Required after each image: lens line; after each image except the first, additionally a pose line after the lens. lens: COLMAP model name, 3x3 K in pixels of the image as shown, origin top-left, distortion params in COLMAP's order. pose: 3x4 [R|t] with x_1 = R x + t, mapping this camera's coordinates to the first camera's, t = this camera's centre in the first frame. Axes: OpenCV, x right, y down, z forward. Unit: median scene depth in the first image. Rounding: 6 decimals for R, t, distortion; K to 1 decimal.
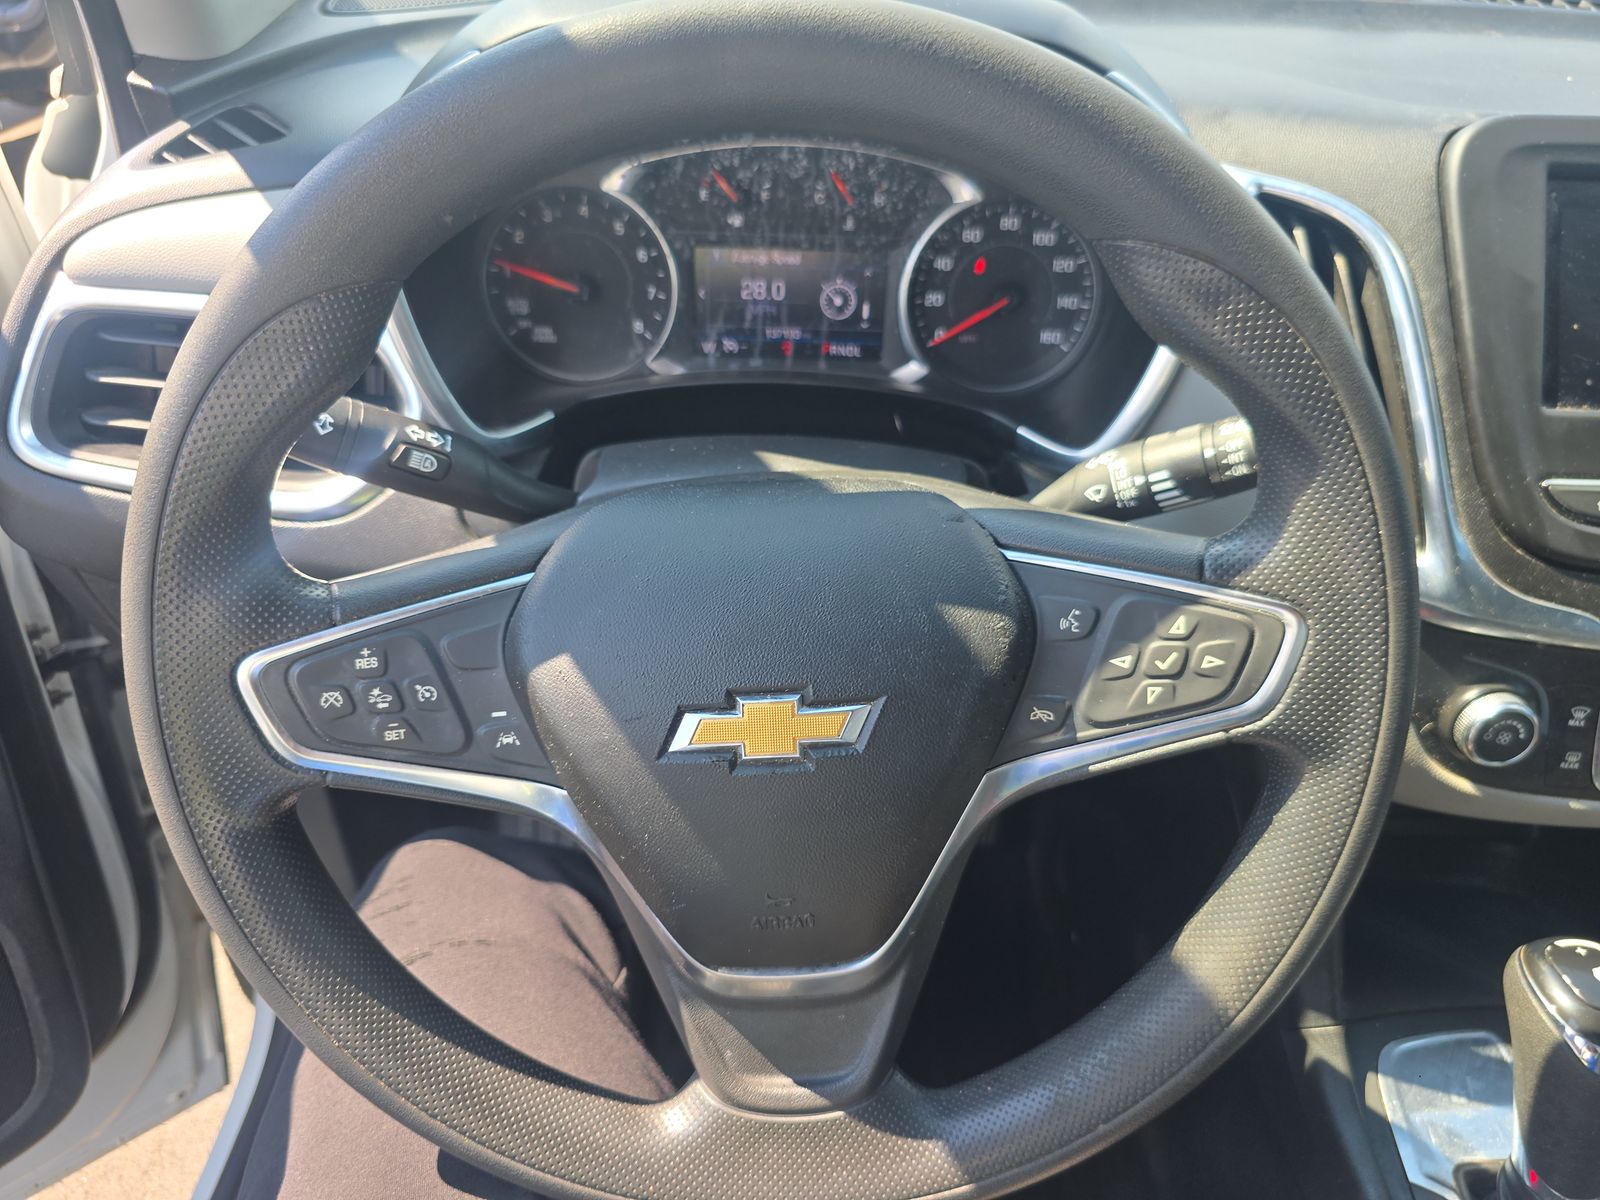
lens RADIAL K [[1140.6, 0, 791.3], [0, 1140.6, 590.4], [0, 0, 1]] dist [0.040376, -0.047749]
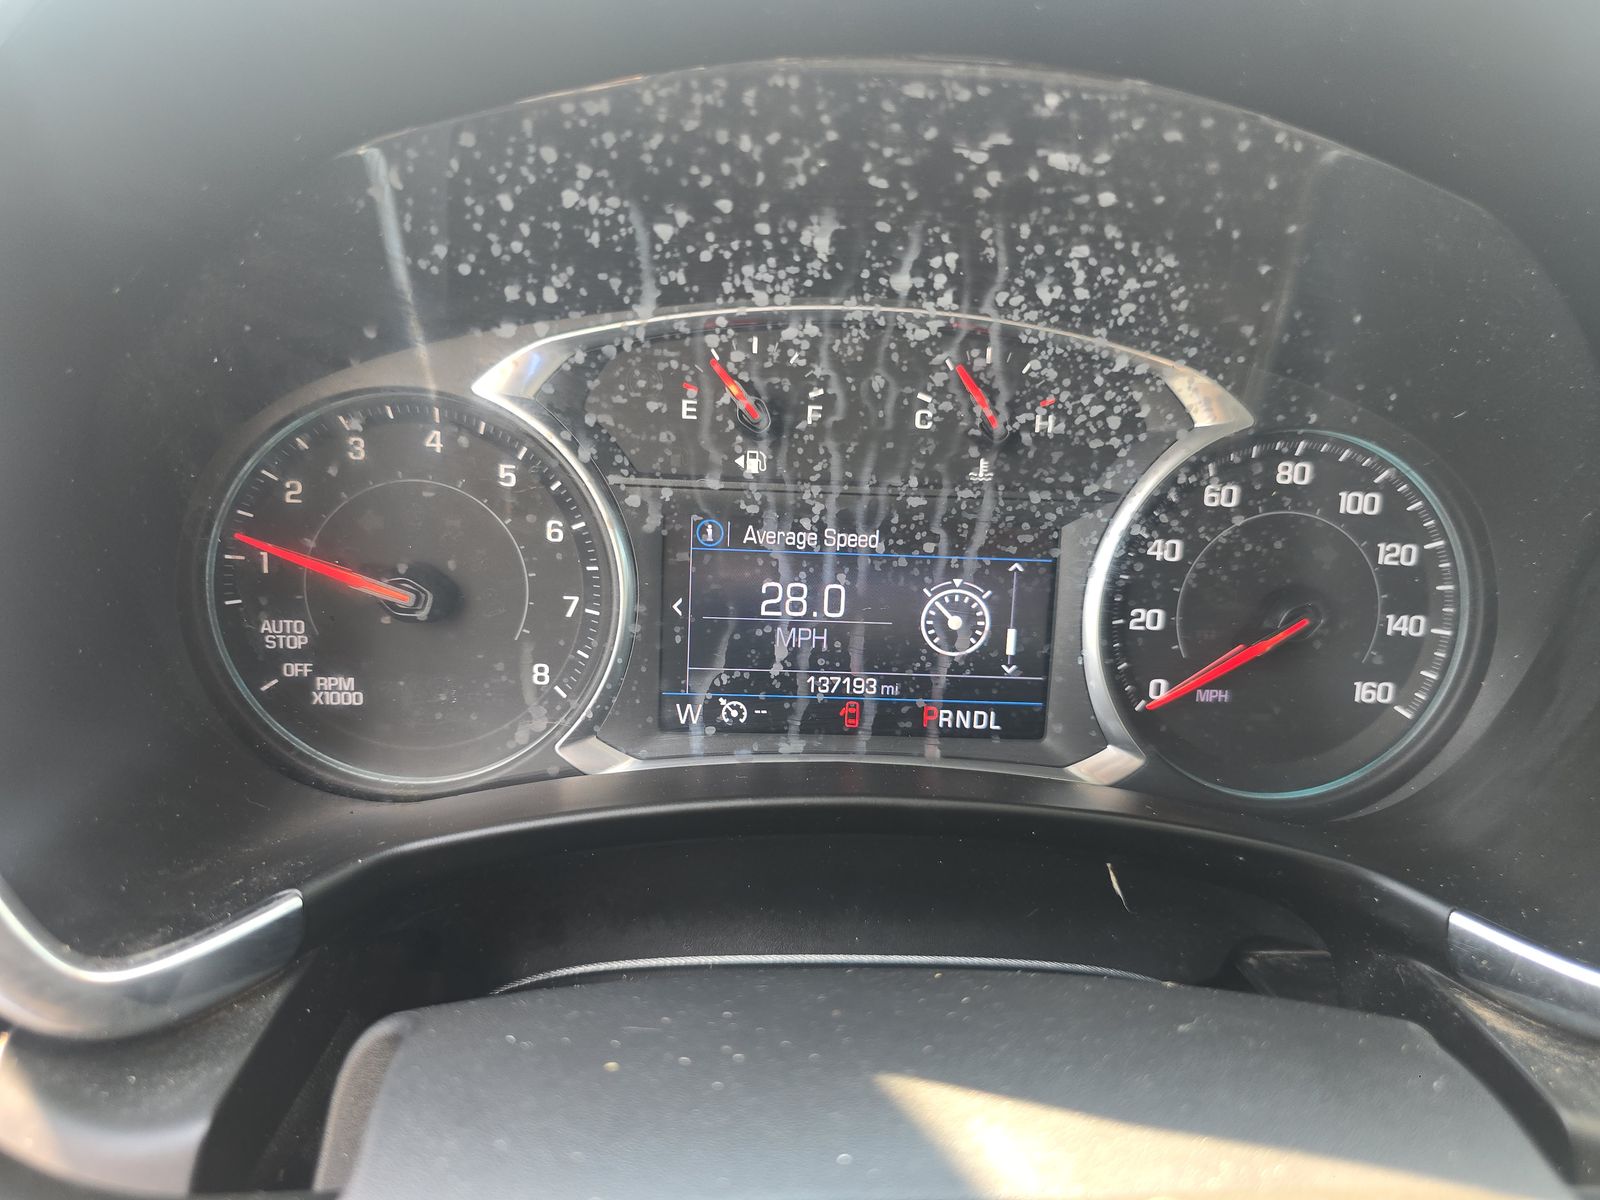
lens RADIAL K [[1093.3, 0, 800.2], [0, 1093.3, 621.6], [0, 0, 1]] dist [0.044164, -0.079582]
pose [[0.996629, 0.001072, 0.082037, -0.065988], [0.020278, 0.965676, -0.258959, -0.135854], [-0.079499, 0.259749, 0.962398, 0.565760]]
